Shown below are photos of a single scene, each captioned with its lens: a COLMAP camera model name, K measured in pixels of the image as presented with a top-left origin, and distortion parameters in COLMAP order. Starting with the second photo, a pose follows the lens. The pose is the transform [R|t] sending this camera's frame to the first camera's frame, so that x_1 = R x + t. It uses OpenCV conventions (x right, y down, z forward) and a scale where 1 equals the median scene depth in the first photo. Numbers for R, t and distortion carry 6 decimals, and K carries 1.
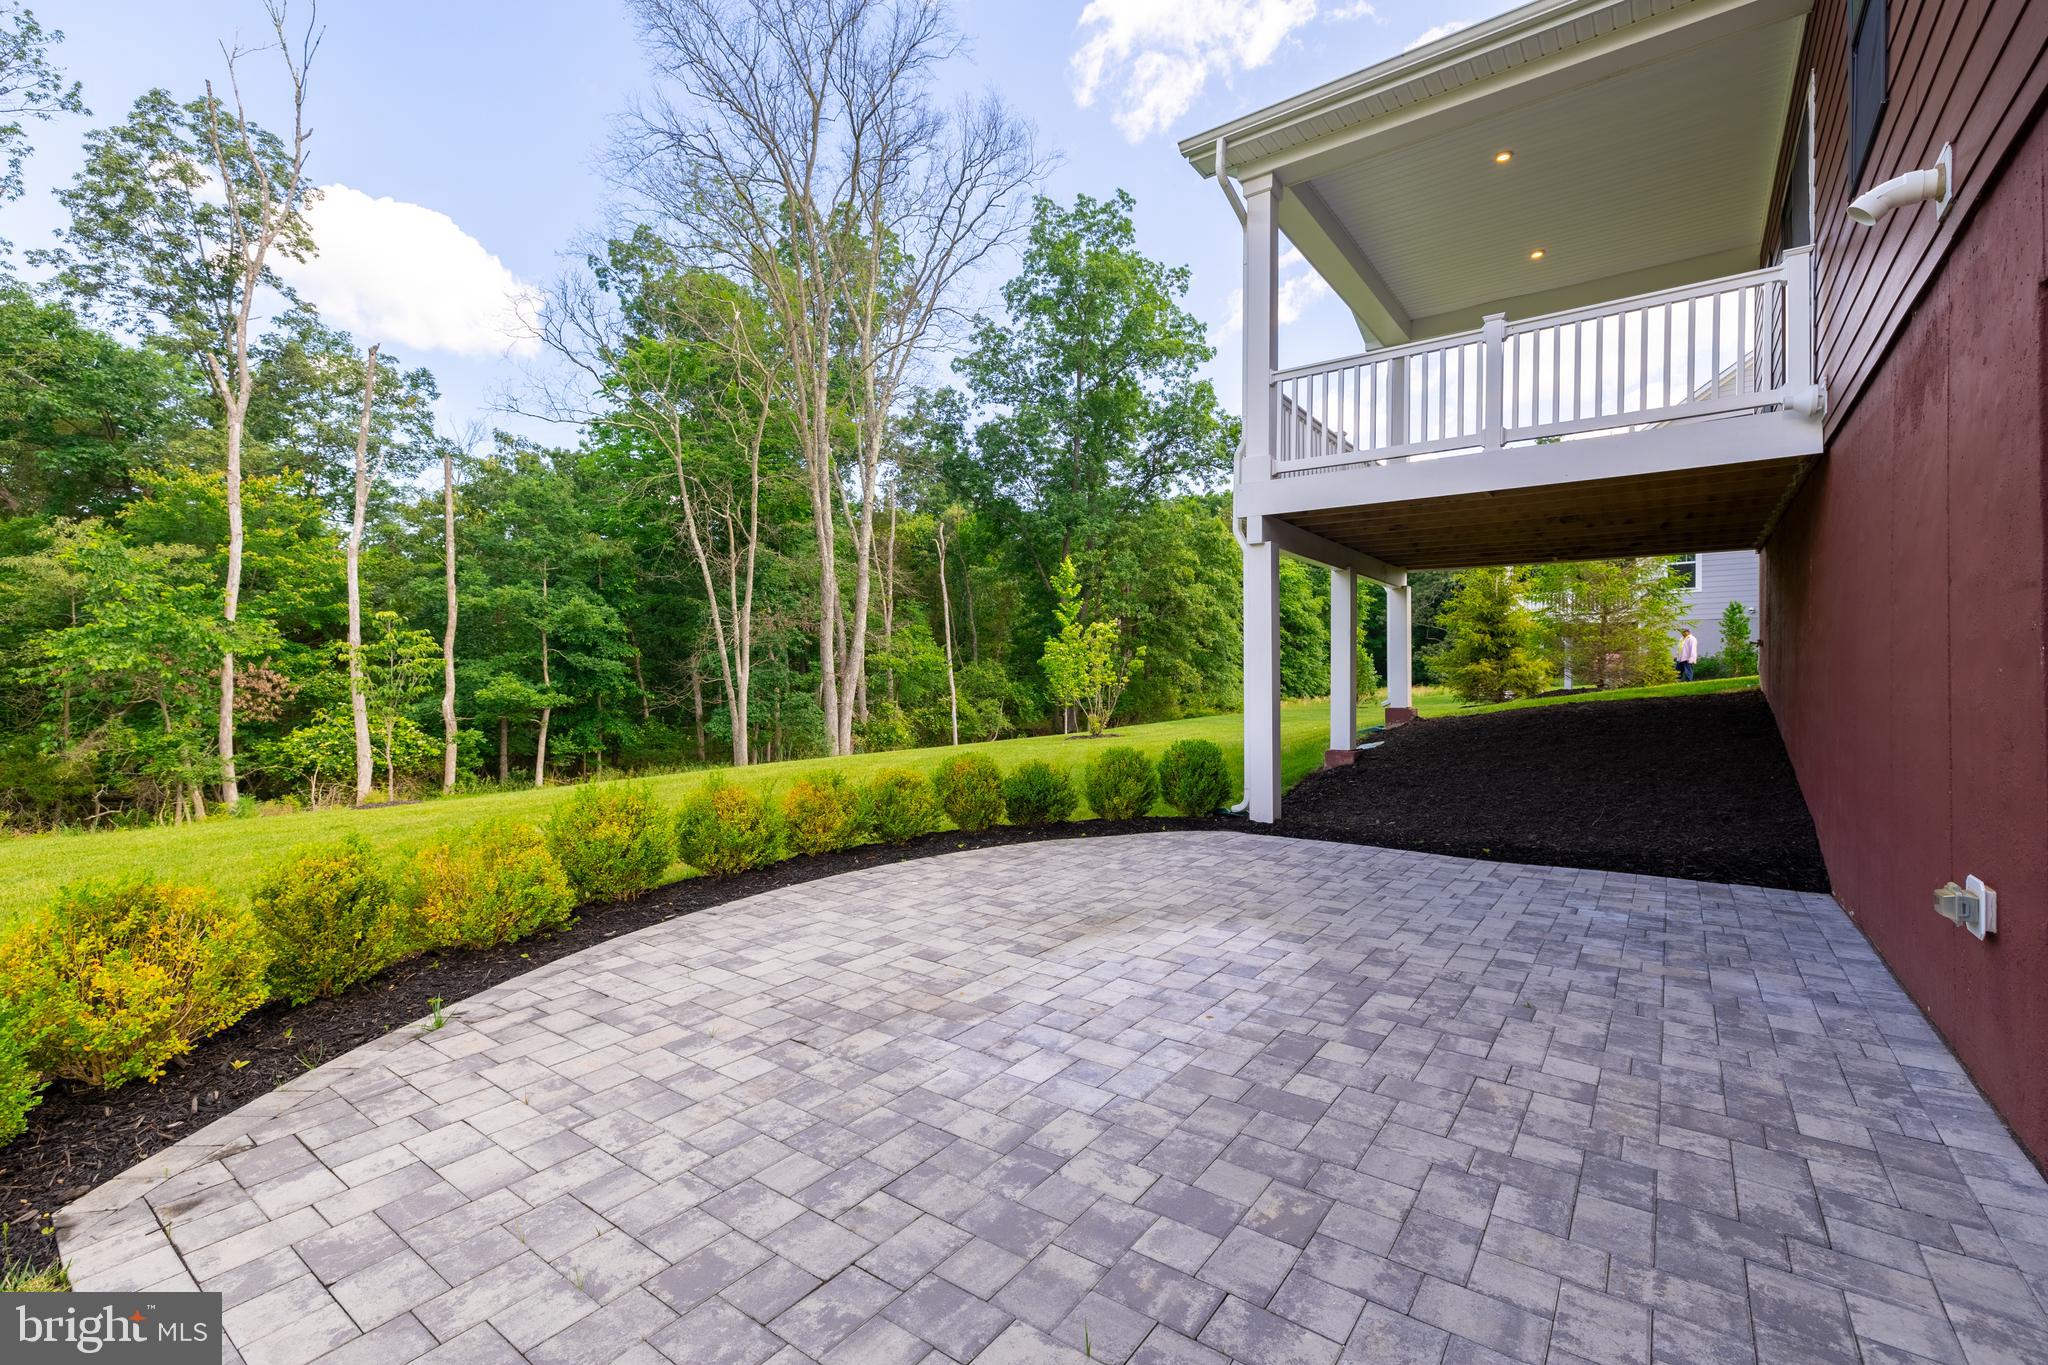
lens RADIAL K [[871.4, 0, 1019.7], [0, 871.4, 667.2], [0, 0, 1]] dist [0.008329, -0.000594]
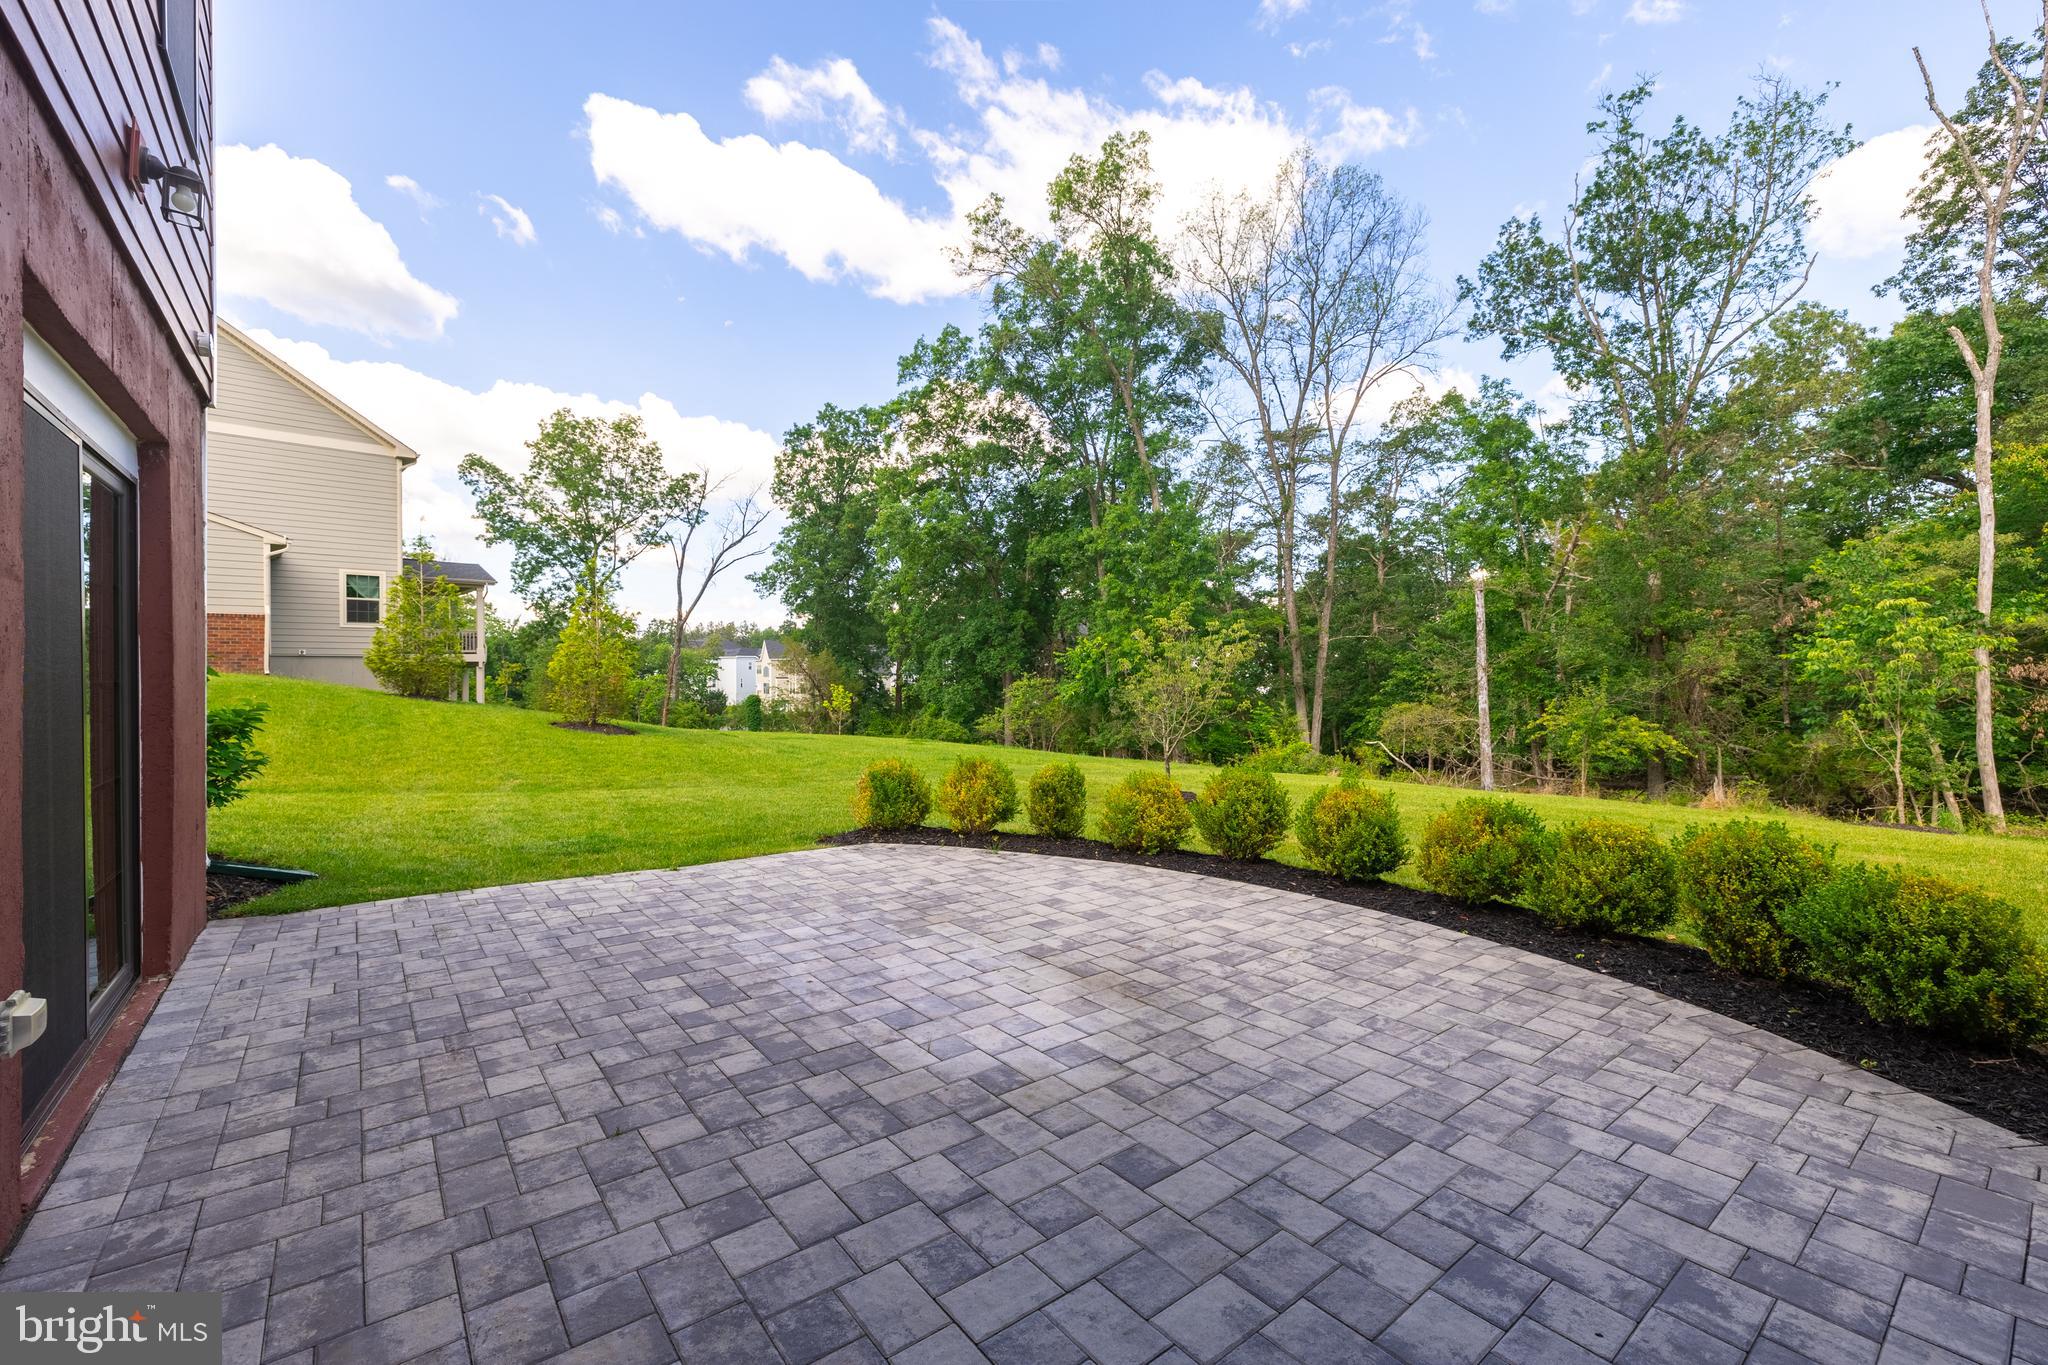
lens RADIAL K [[871.4, 0, 1022.6], [0, 871.4, 676.6], [0, 0, 1]] dist [0.008329, -0.000594]
pose [[-0.270848, -0.003648, -0.962615, 0.231175], [0.015551, 0.999846, -0.008164, 0.003782], [0.962496, -0.017181, -0.270750, 0.296157]]
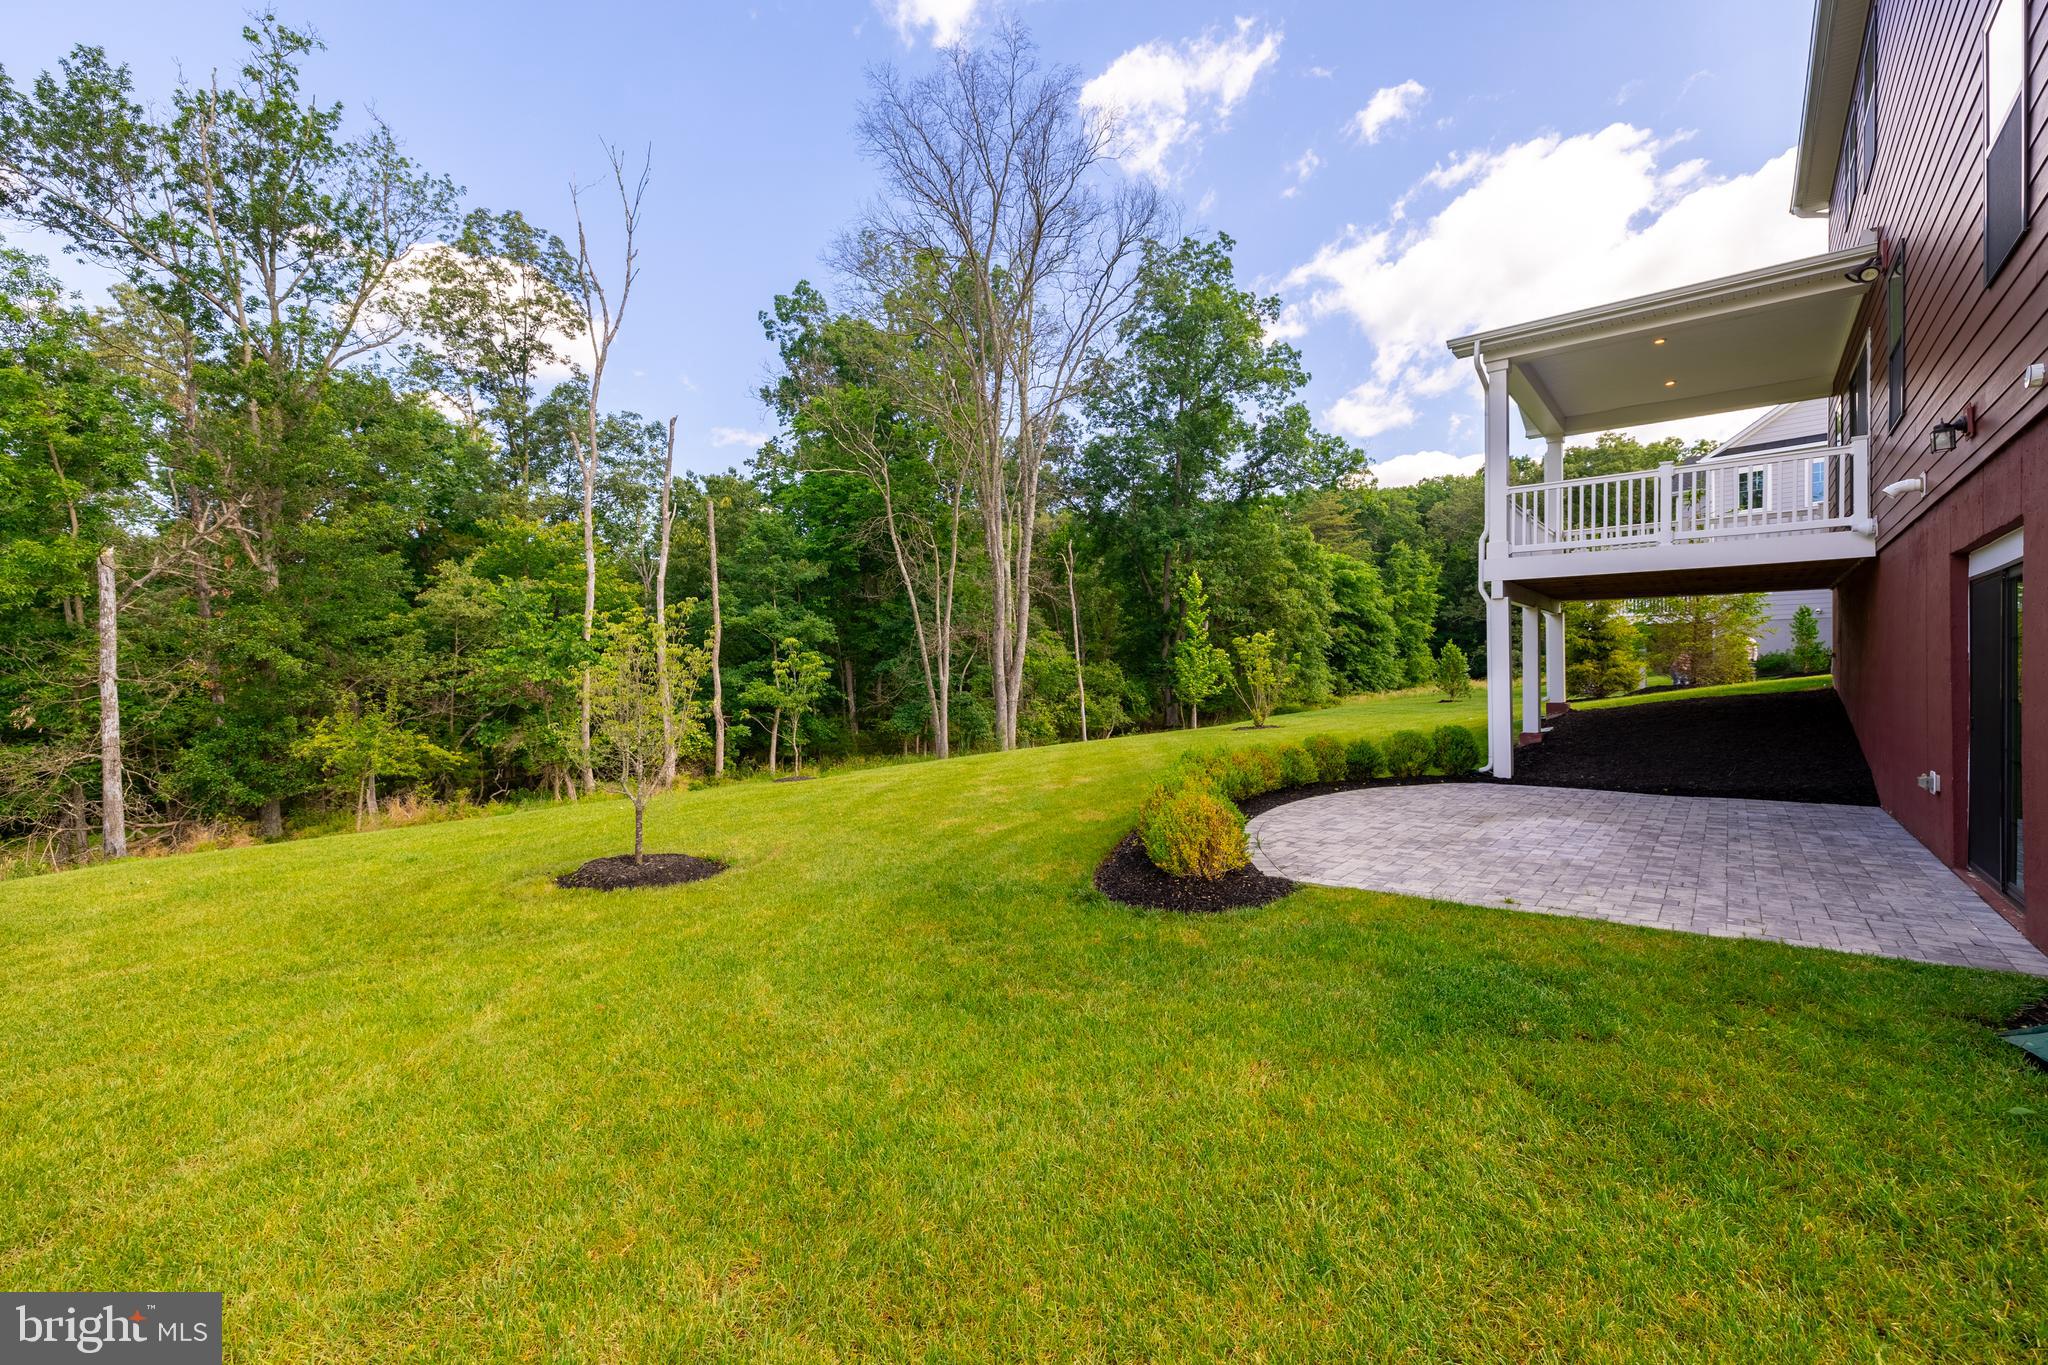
lens RADIAL K [[871.4, 0, 1022.5], [0, 871.4, 671.5], [0, 0, 1]] dist [0.008329, -0.000594]
pose [[0.999256, -0.009800, -0.037300, -0.222381], [0.010171, 0.999901, 0.009758, -0.015351], [0.037201, -0.010130, 0.999256, -0.251147]]
